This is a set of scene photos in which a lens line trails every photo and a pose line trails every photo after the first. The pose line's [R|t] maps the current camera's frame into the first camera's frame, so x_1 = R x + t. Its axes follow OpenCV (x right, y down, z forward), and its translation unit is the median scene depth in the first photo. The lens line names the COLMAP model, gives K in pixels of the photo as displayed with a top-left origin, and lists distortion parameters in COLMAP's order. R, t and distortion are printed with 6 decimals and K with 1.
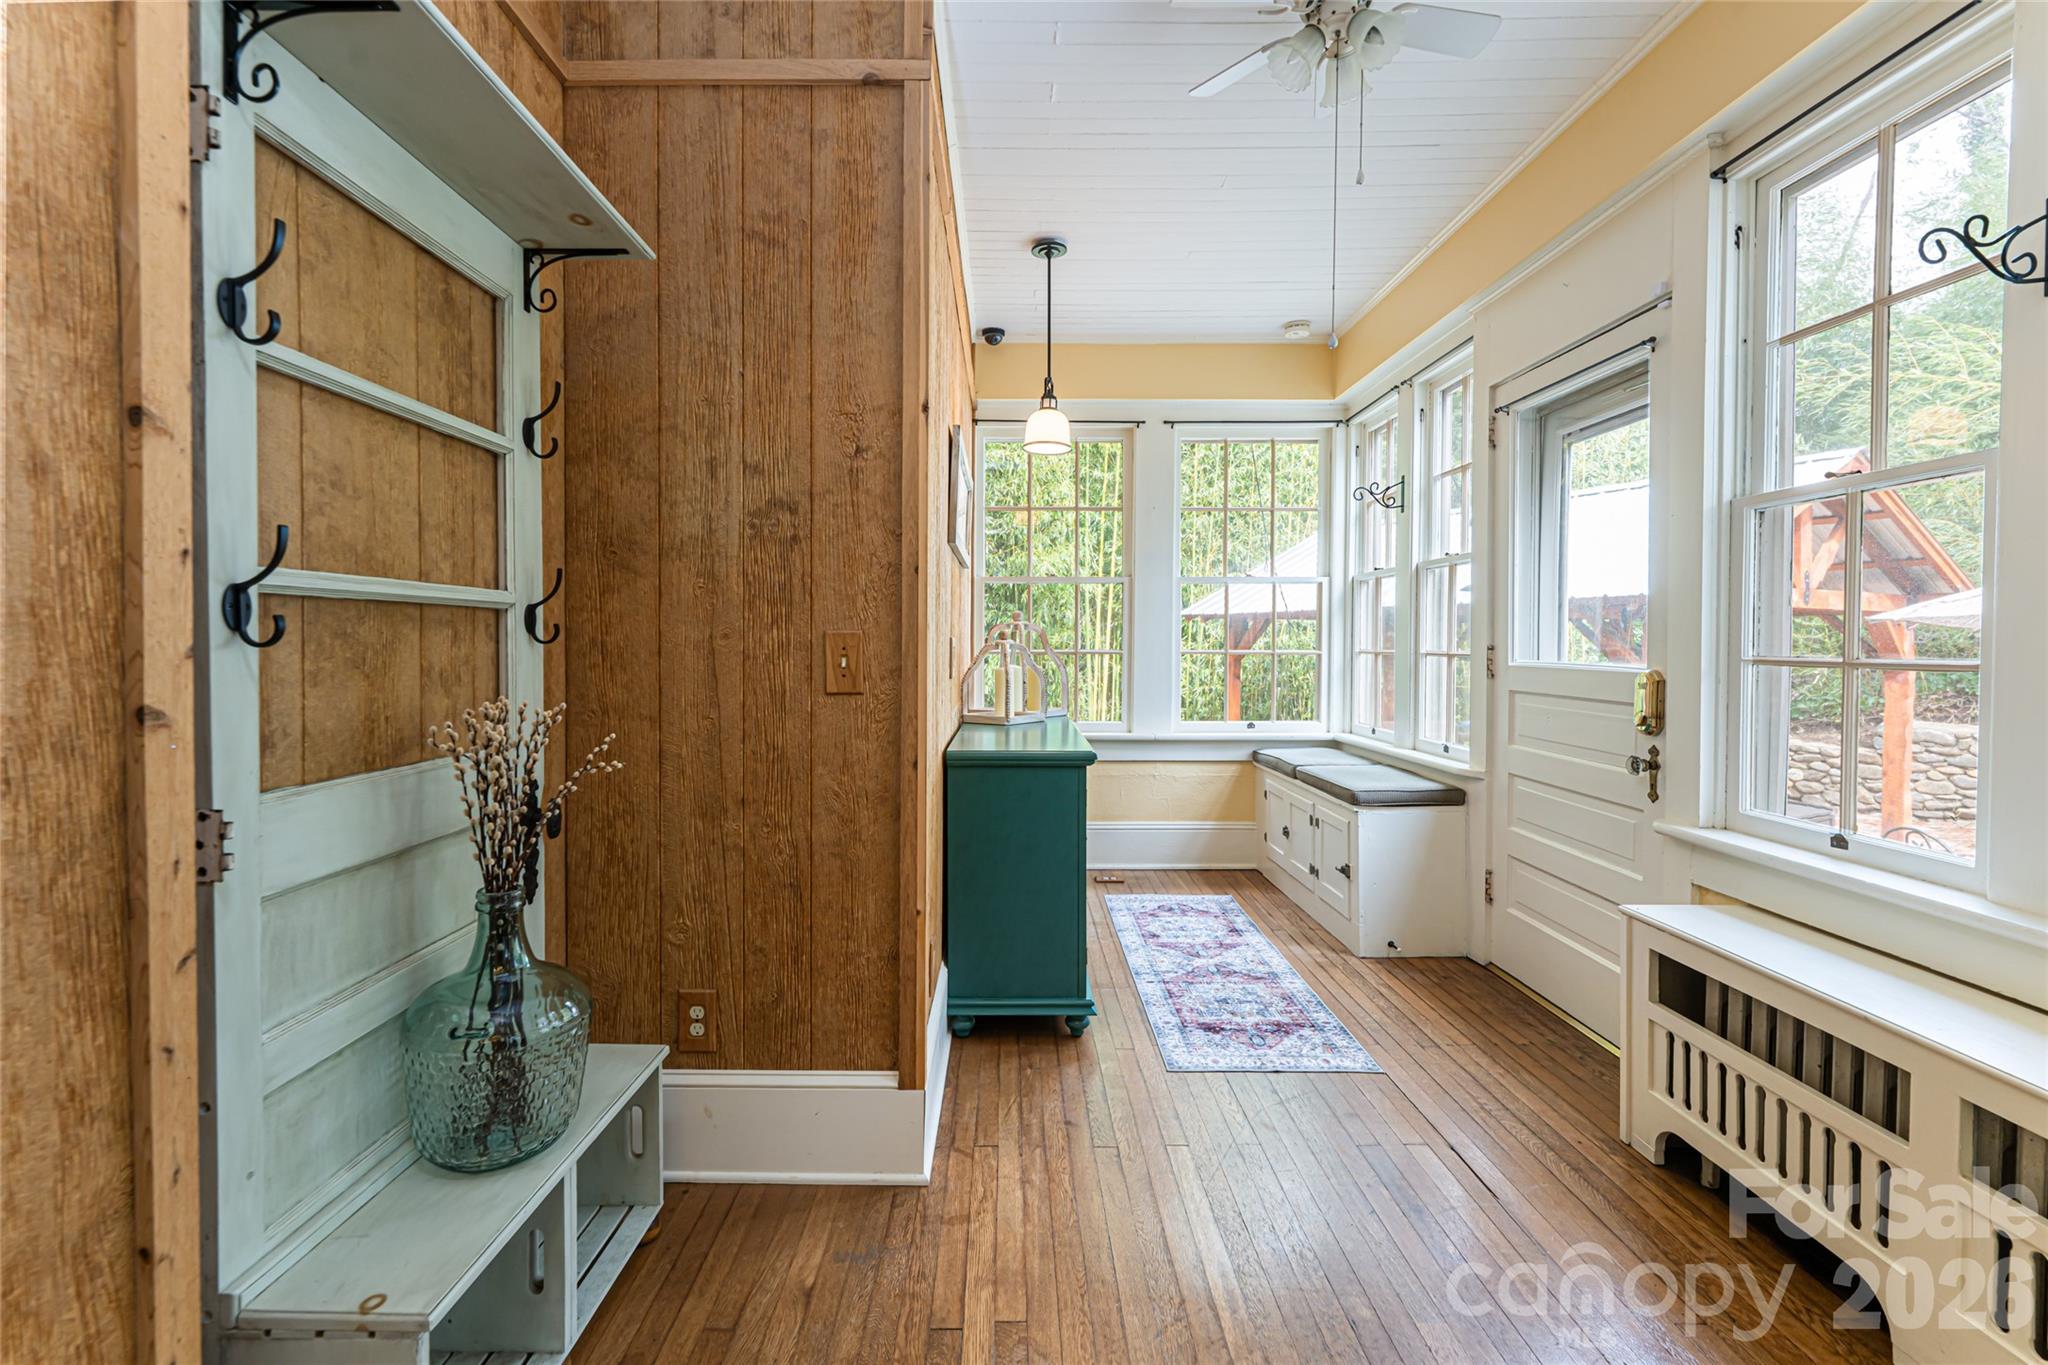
lens RADIAL K [[934.4, 0, 991.5], [0, 934.4, 661.5], [0, 0, 1]] dist [0.001345, -0.001141]
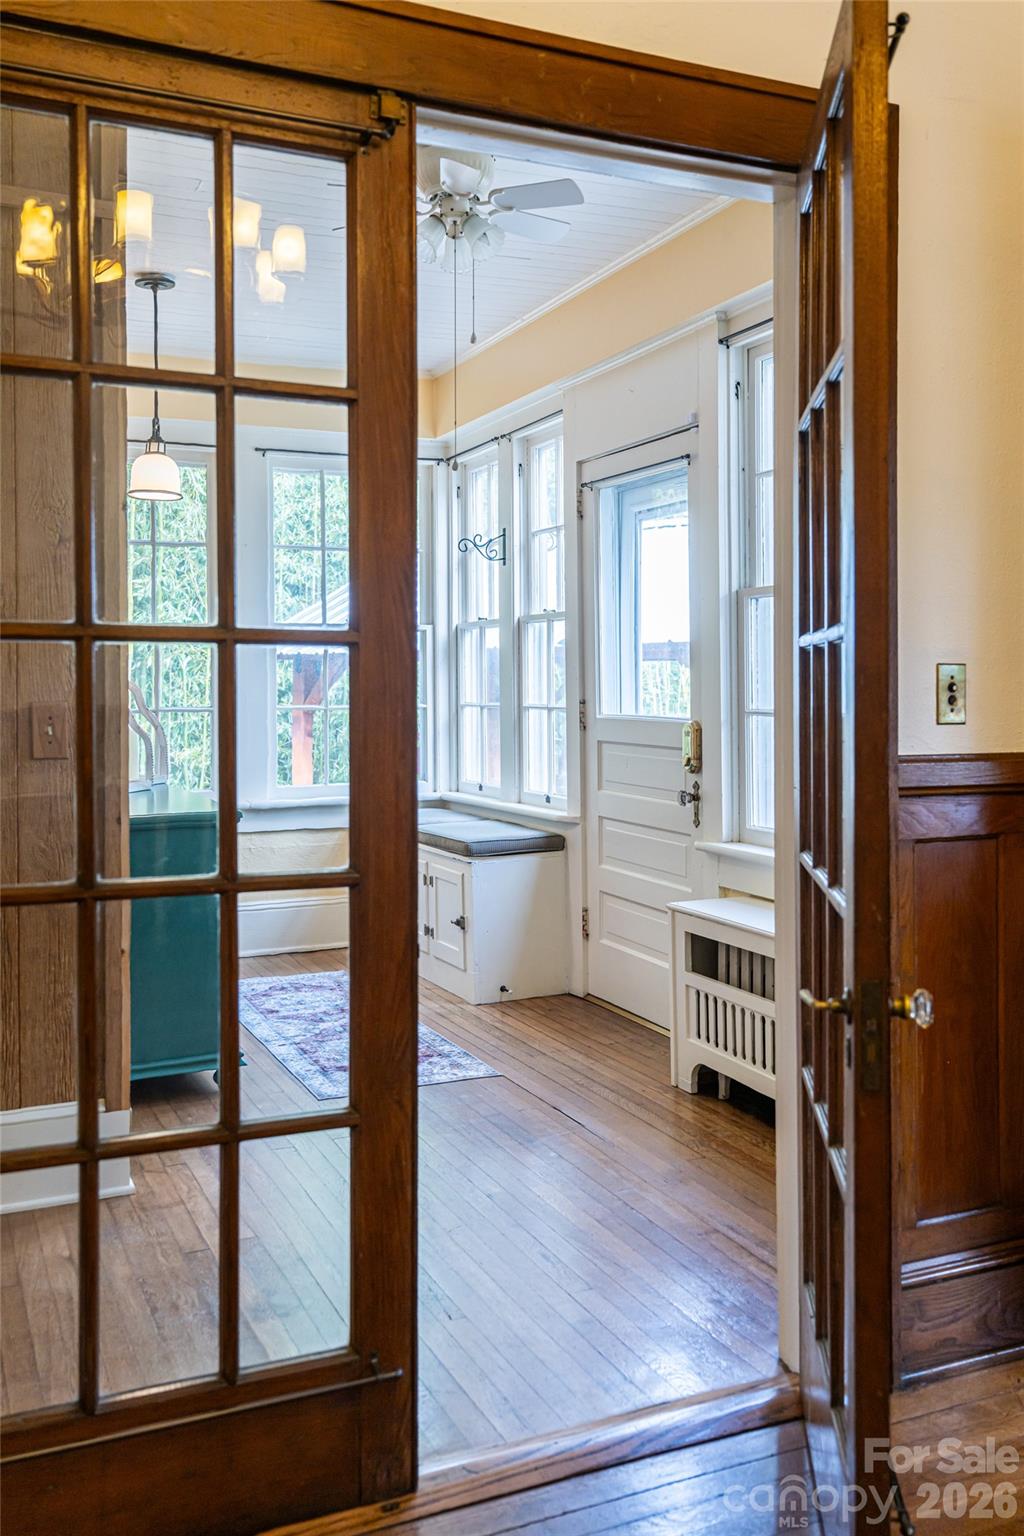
lens RADIAL K [[1366.0, 0, 514.9], [0, 1366.0, 756.8], [0, 0, 1]] dist [0.061295, -0.000784]
pose [[0.910998, -0.032250, 0.411149, -0.232003], [0.019296, 0.999179, 0.035621, -0.010982], [-0.411960, -0.024517, 0.910872, -0.502269]]
